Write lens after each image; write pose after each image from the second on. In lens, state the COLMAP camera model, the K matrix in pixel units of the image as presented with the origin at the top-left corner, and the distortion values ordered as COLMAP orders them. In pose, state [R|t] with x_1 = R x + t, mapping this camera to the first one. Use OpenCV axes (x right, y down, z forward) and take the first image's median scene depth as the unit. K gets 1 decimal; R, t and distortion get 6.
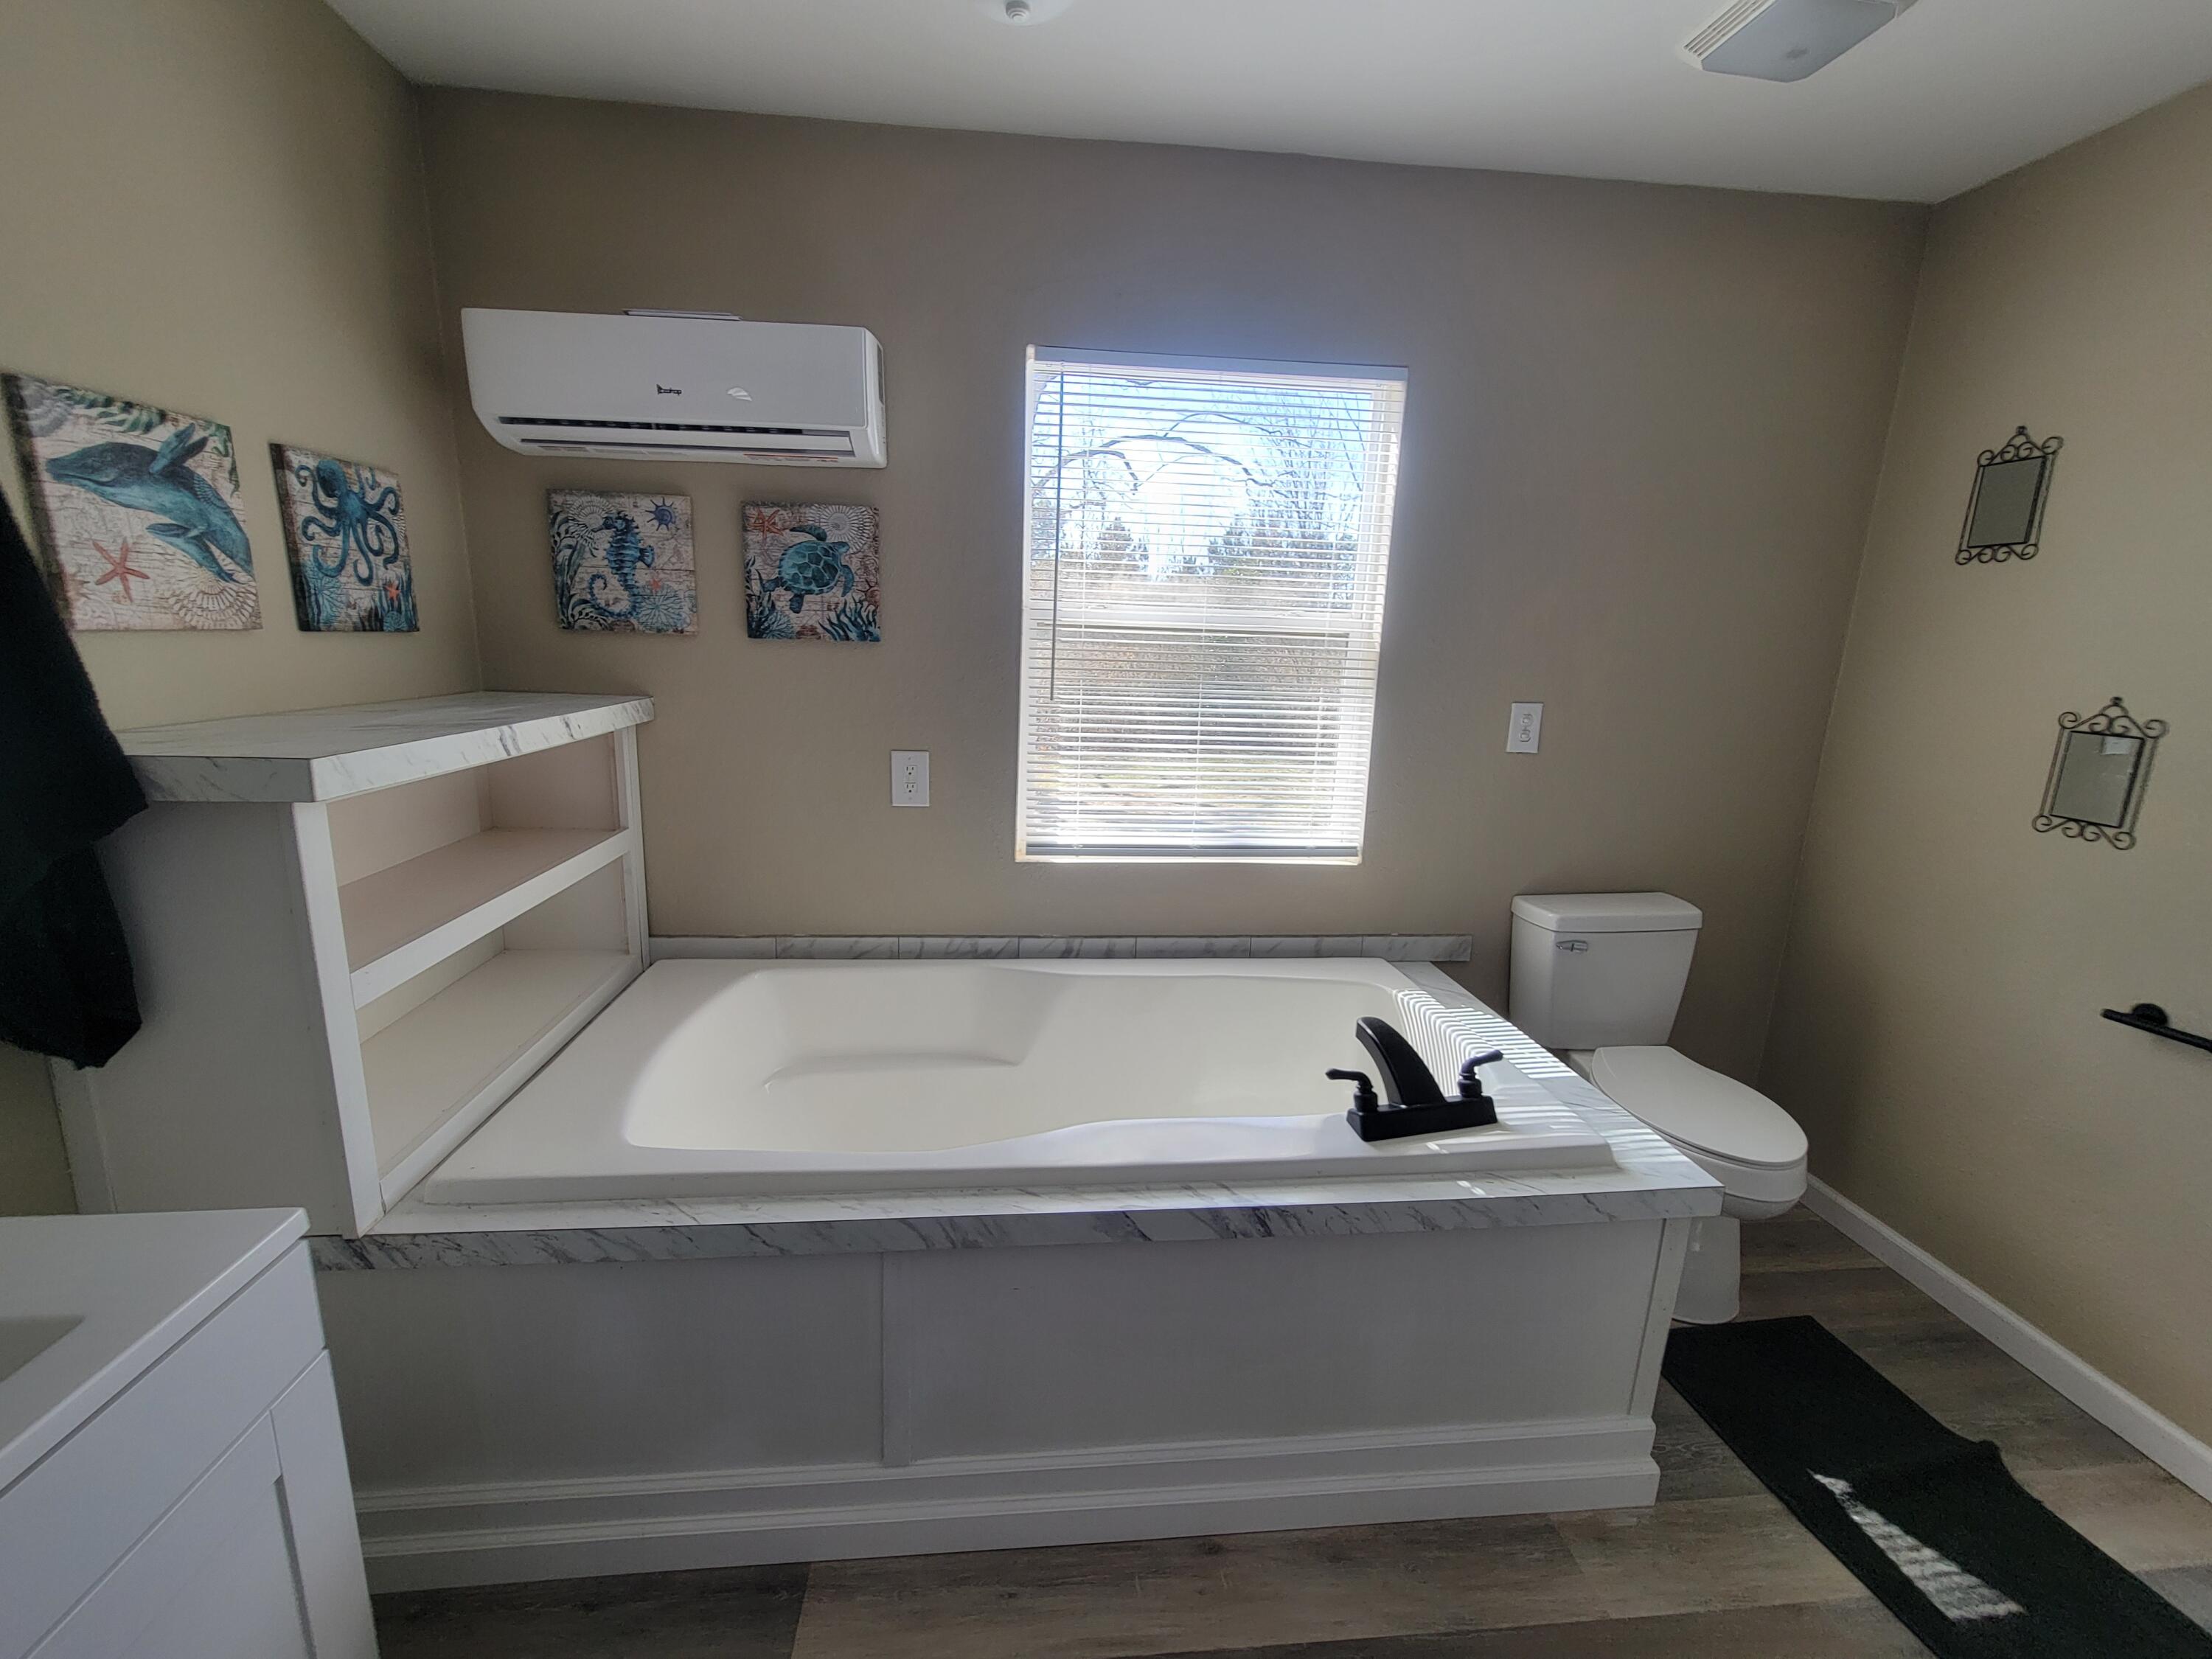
lens RADIAL K [[898.9, 0, 1085.2], [0, 898.9, 840.5], [0, 0, 1]] dist [0.001317, -0.001582]
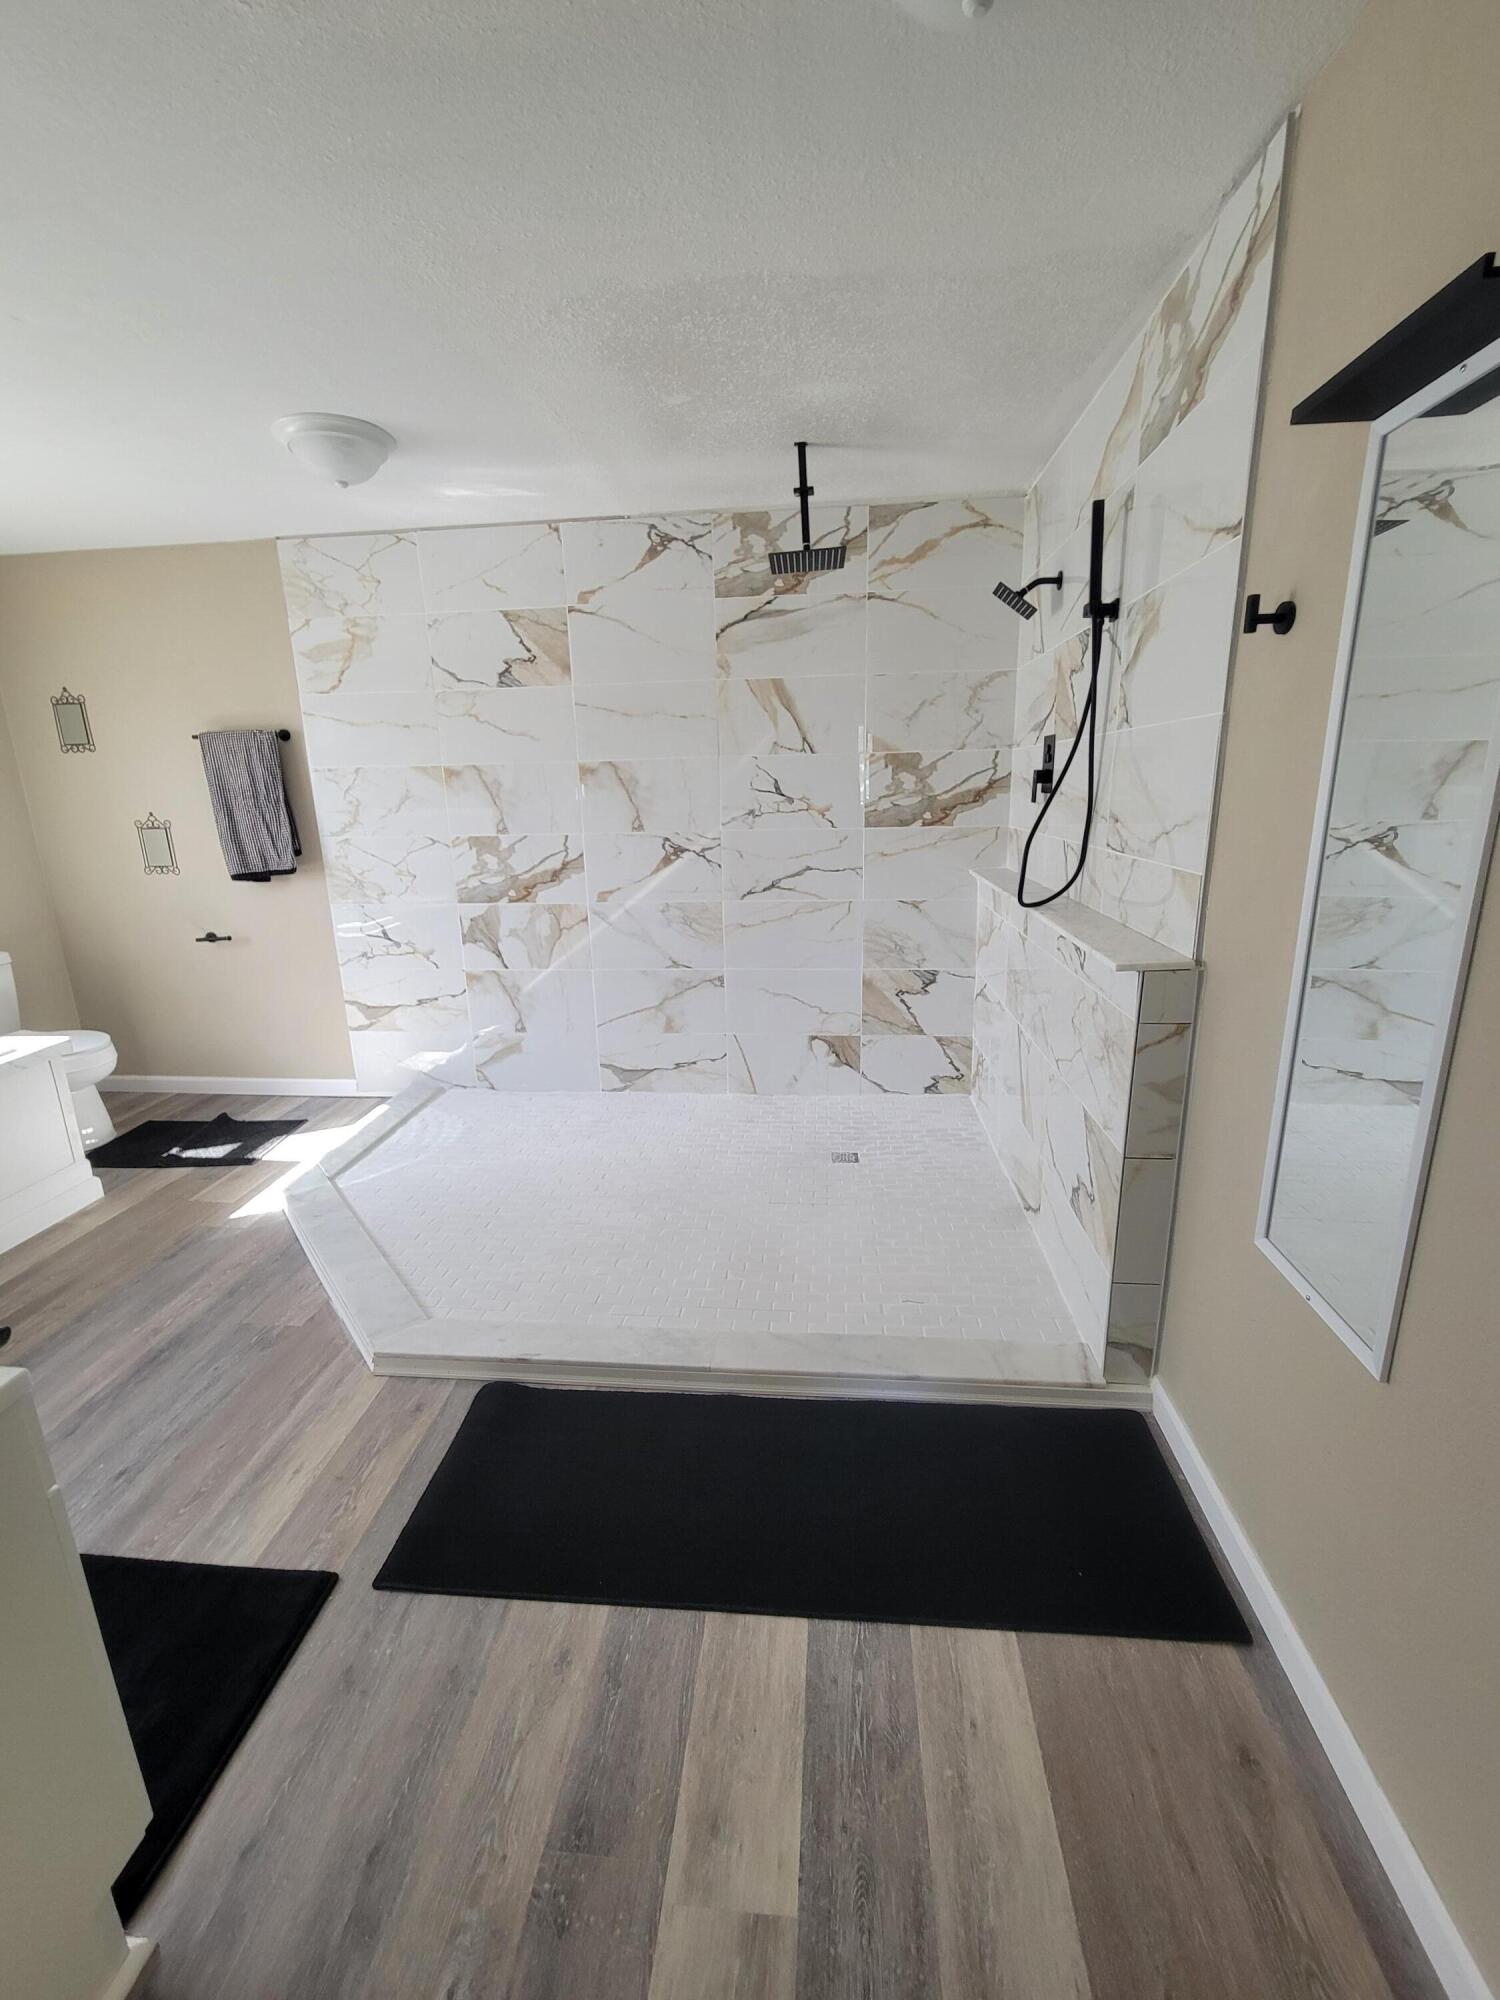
lens RADIAL K [[812.7, 0, 753.4], [0, 812.7, 983.4], [0, 0, 1]] dist [0.001317, -0.001582]
pose [[0.174594, -0.264023, 0.948583, -0.624251], [0.242146, 0.945307, 0.218542, 0.159910], [-0.954402, 0.191539, 0.228977, -0.793926]]
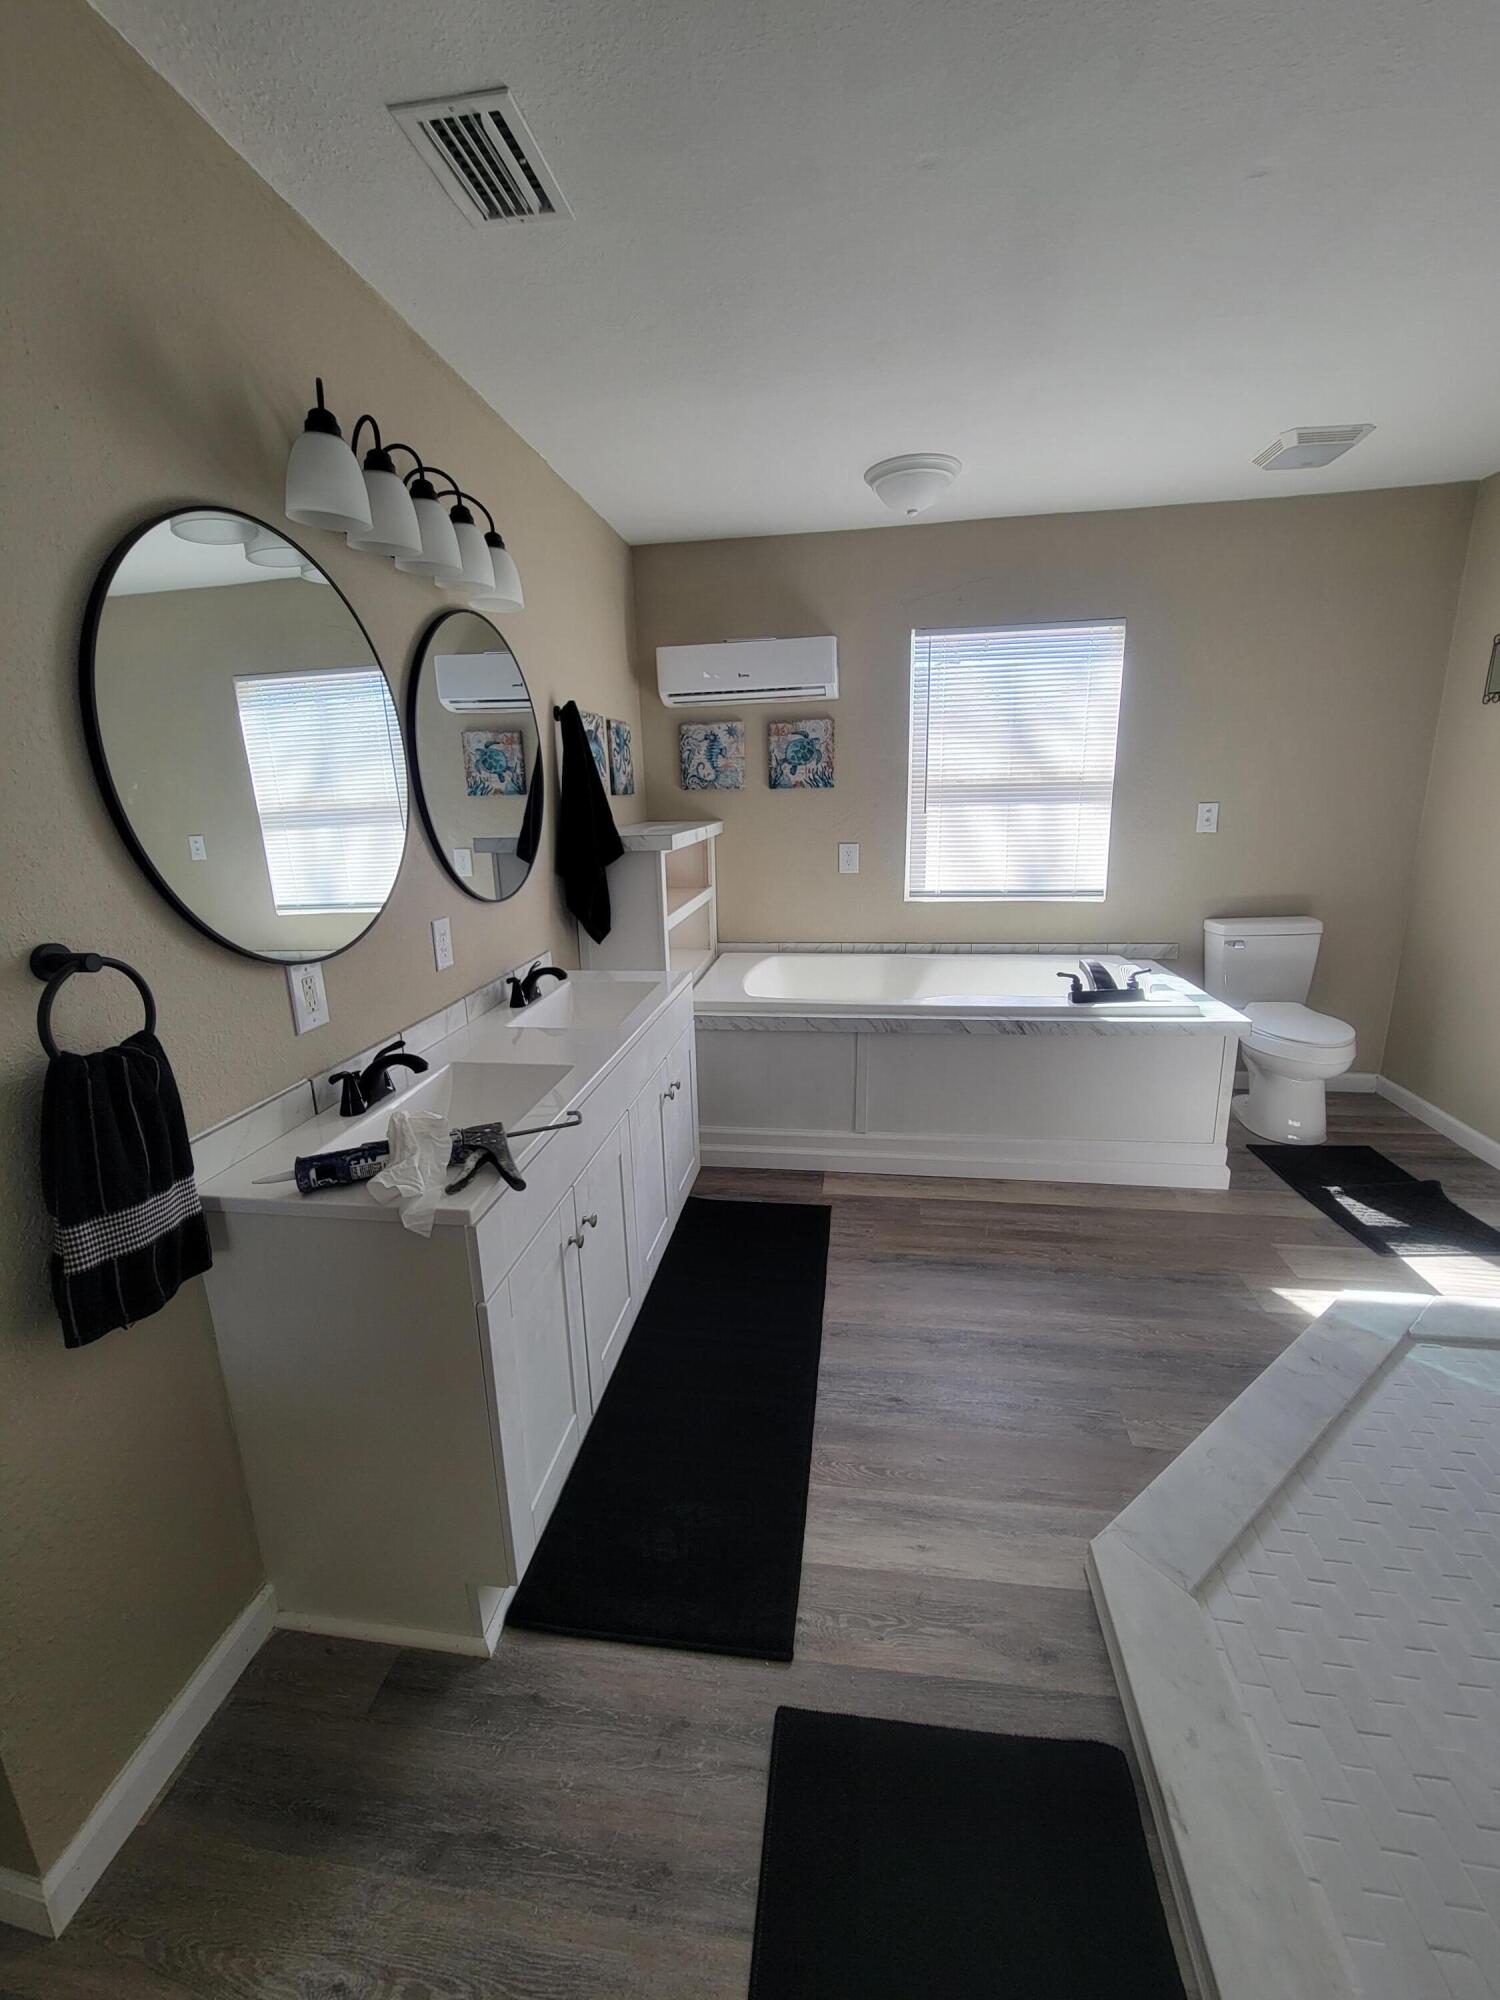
lens RADIAL K [[812.7, 0, 747.7], [0, 812.7, 980.2], [0, 0, 1]] dist [0.001317, -0.001582]
pose [[0.972641, 0.000476, -0.232314, -0.000695], [0.002639, 0.999911, 0.013099, 0.181715], [0.232299, -0.013354, 0.972553, -0.801619]]
